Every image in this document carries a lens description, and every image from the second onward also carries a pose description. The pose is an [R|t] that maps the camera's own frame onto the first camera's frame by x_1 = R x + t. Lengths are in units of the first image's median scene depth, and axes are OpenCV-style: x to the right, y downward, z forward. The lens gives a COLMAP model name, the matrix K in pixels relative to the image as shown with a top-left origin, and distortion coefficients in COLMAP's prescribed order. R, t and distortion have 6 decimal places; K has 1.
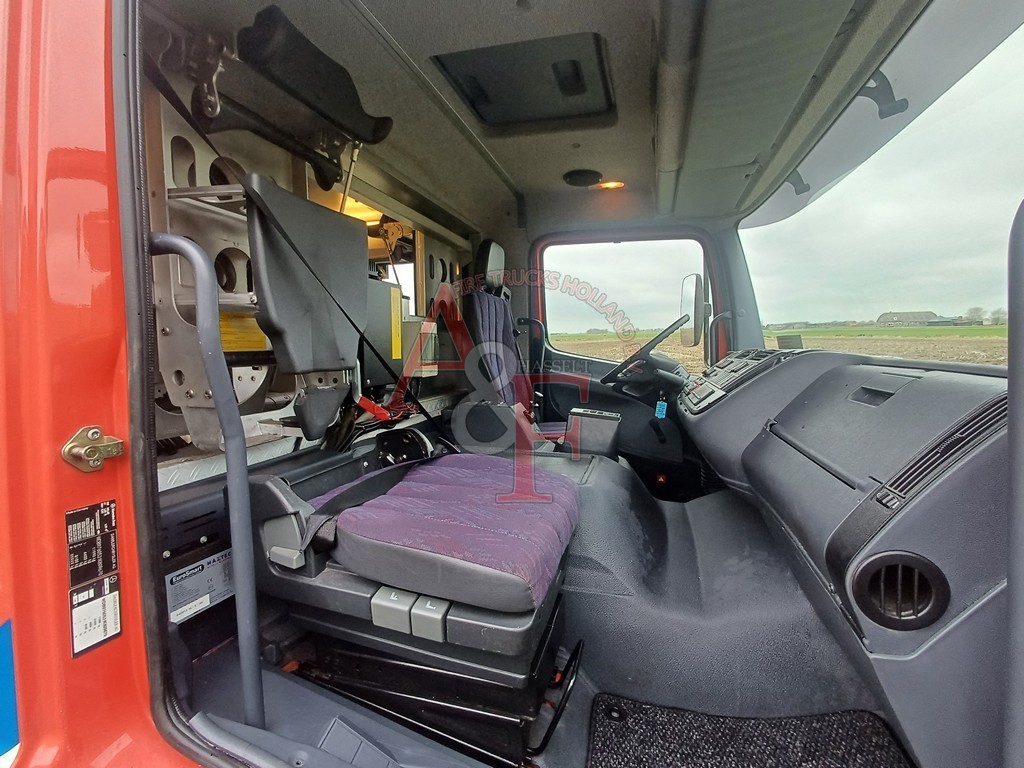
lens RADIAL K [[468.5, 0, 512.0], [0, 468.5, 384.0], [0, 0, 1]] dist [-0.000763, 0.013198]
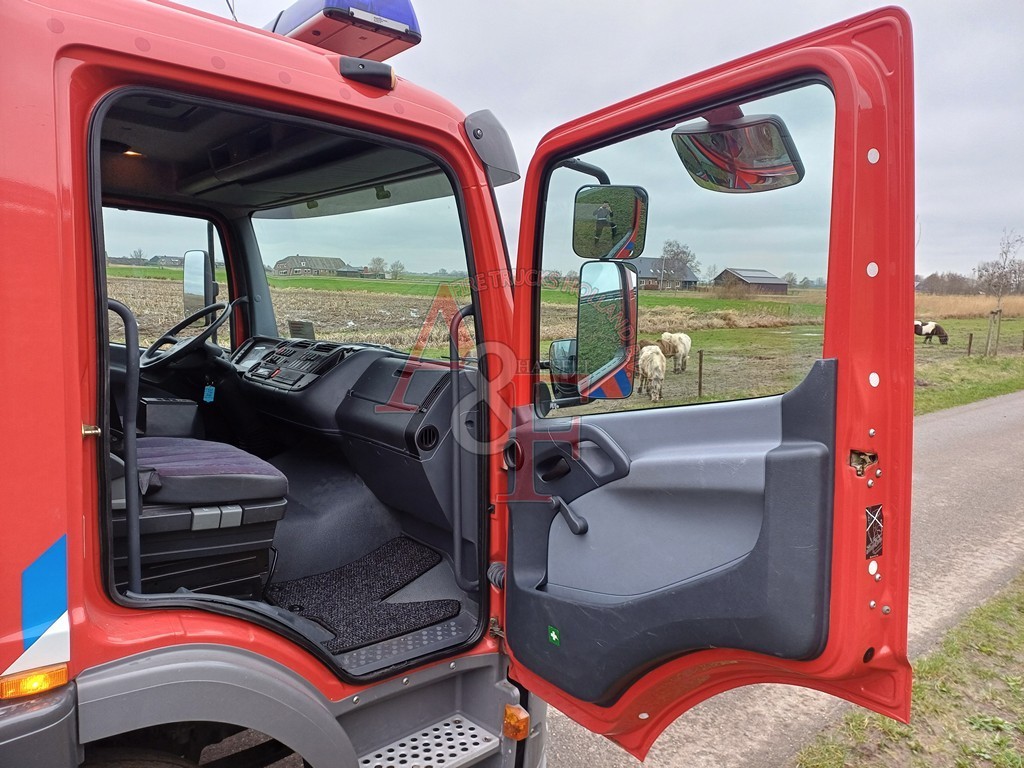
lens RADIAL K [[743.1, 0, 527.9], [0, 743.1, 372.3], [0, 0, 1]] dist [0.037900, 0.000092]
pose [[0.568591, -0.048755, 0.821174, -0.767008], [0.030274, 0.998806, 0.038339, -0.041887], [-0.822063, 0.003061, 0.569388, -0.634832]]
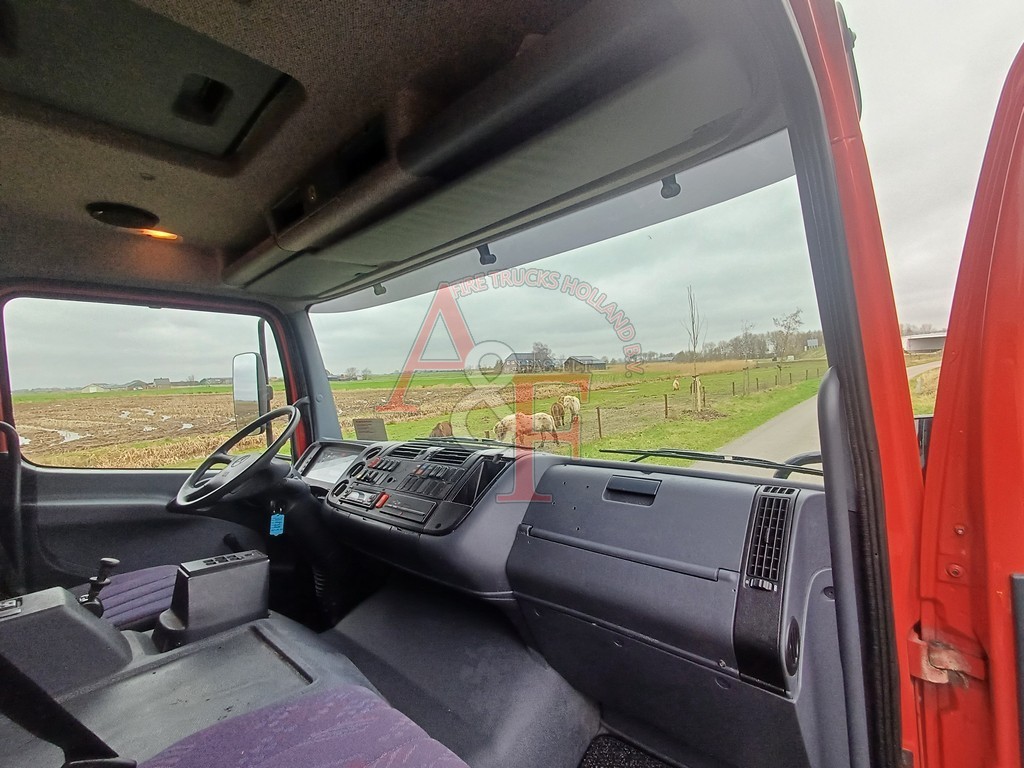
lens RADIAL K [[468.5, 0, 512.0], [0, 468.5, 384.0], [0, 0, 1]] dist [-0.000763, 0.013198]
pose [[0.465211, -0.016513, 0.885046, -0.251363], [0.123246, 0.991296, -0.046286, -0.118729], [-0.876578, 0.130611, 0.463197, 0.272565]]
